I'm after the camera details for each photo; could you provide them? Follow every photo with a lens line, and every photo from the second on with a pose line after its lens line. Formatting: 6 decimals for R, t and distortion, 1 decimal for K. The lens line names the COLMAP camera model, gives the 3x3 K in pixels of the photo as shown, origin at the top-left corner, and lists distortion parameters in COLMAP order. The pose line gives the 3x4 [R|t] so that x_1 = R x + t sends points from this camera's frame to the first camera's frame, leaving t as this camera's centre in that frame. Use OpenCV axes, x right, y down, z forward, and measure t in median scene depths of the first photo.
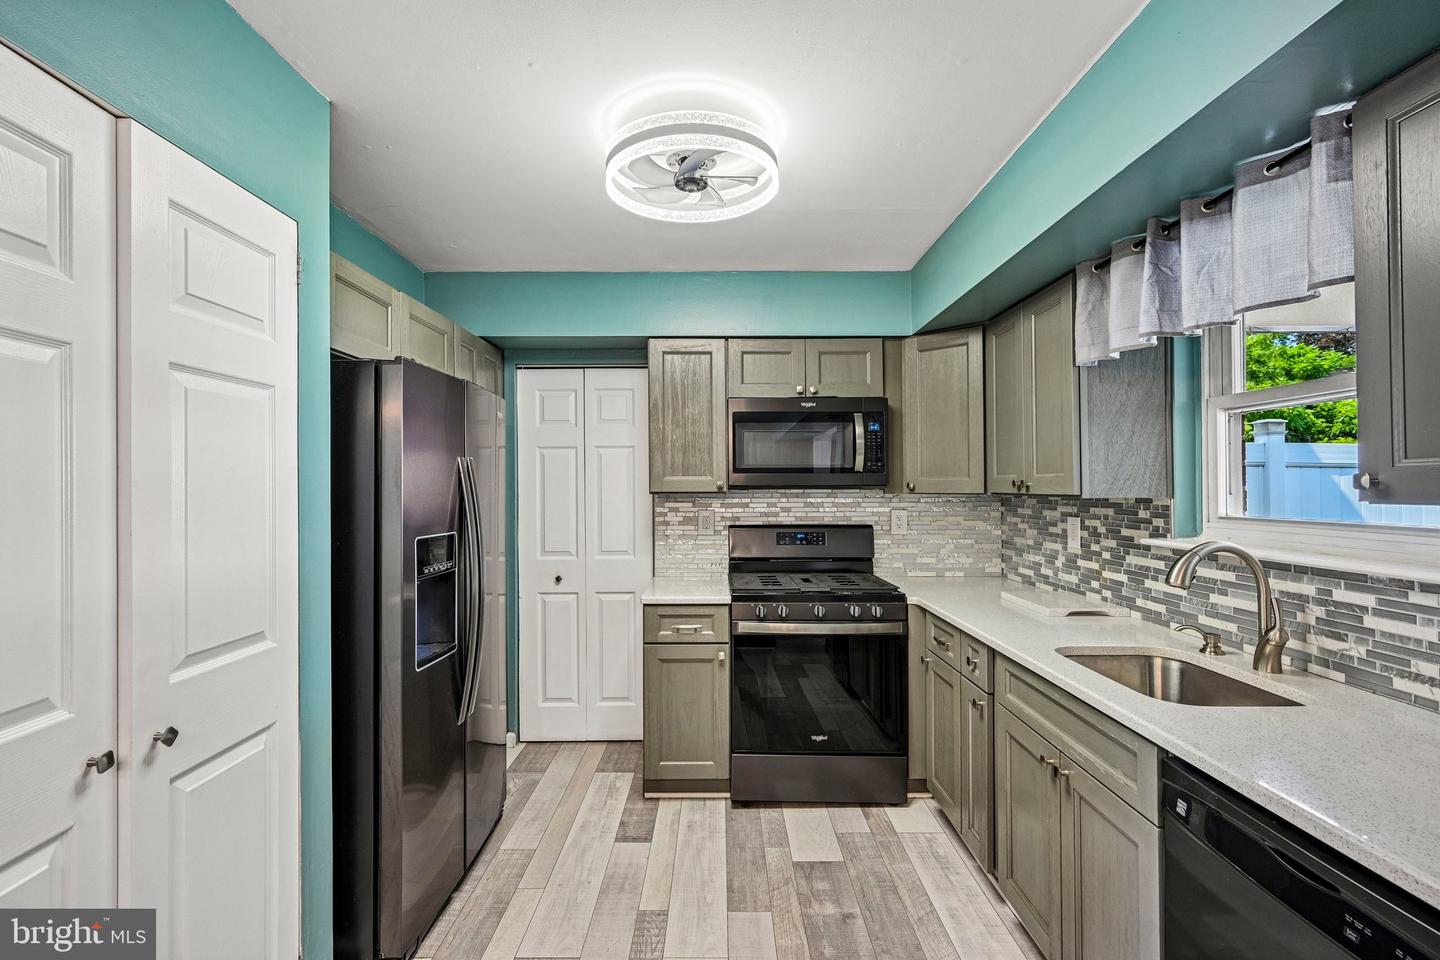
lens RADIAL K [[638.2, 0, 718.4], [0, 638.2, 478.2], [0, 0, 1]] dist [-0.000343, 0.000469]
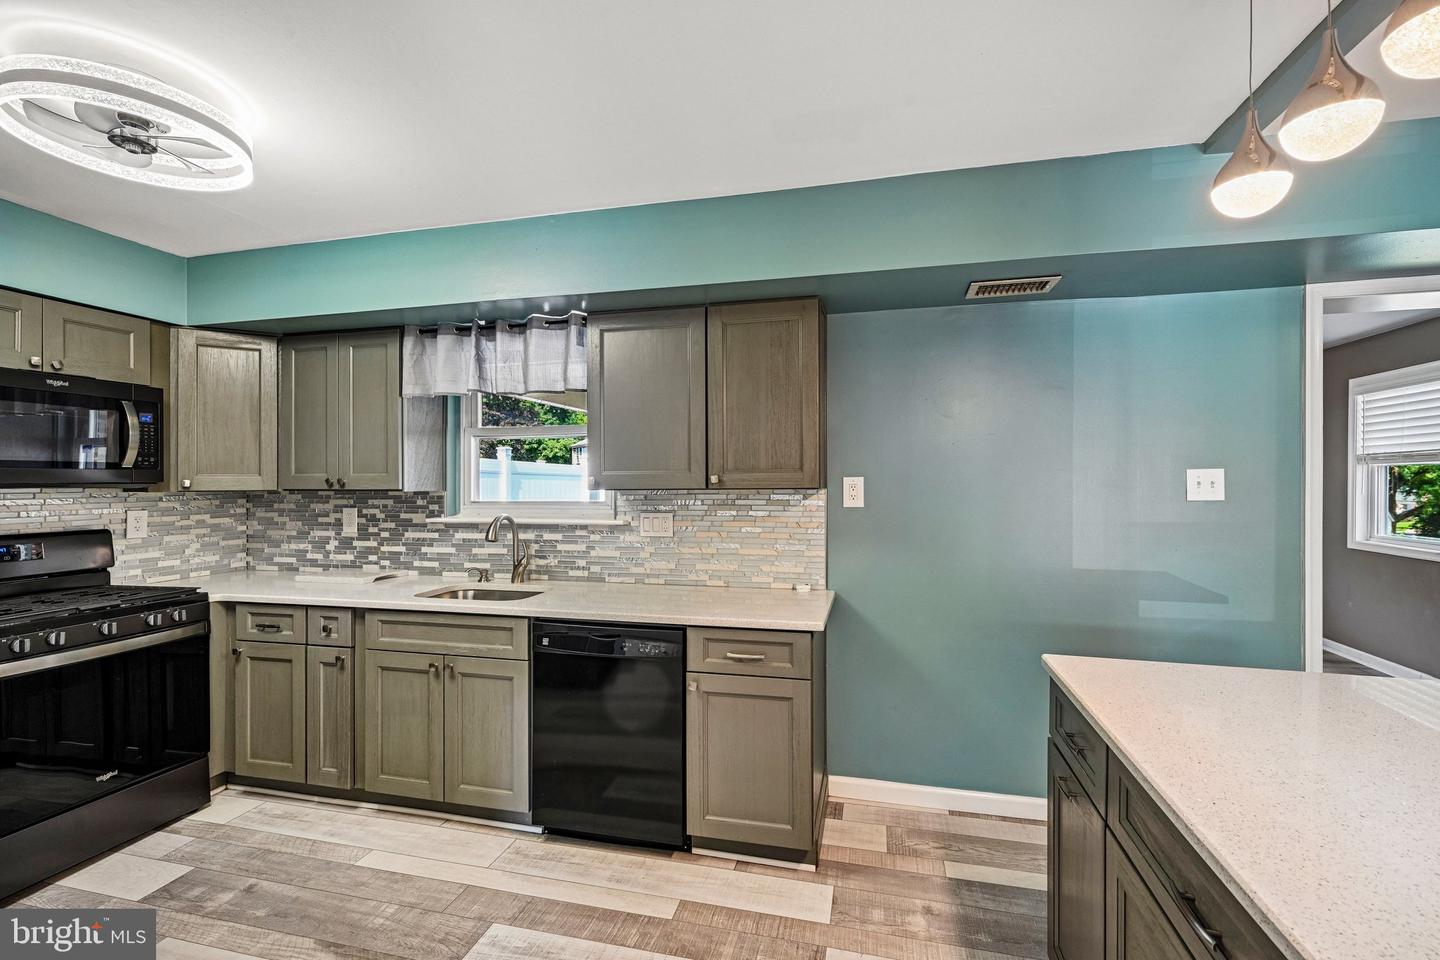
lens RADIAL K [[638.2, 0, 721.5], [0, 638.2, 481.3], [0, 0, 1]] dist [-0.000343, 0.000469]
pose [[0.240736, -0.000662, 0.970590, -0.561497], [-0.008320, 0.999962, 0.002746, -0.000763], [-0.970555, -0.008737, 0.240722, -0.011815]]
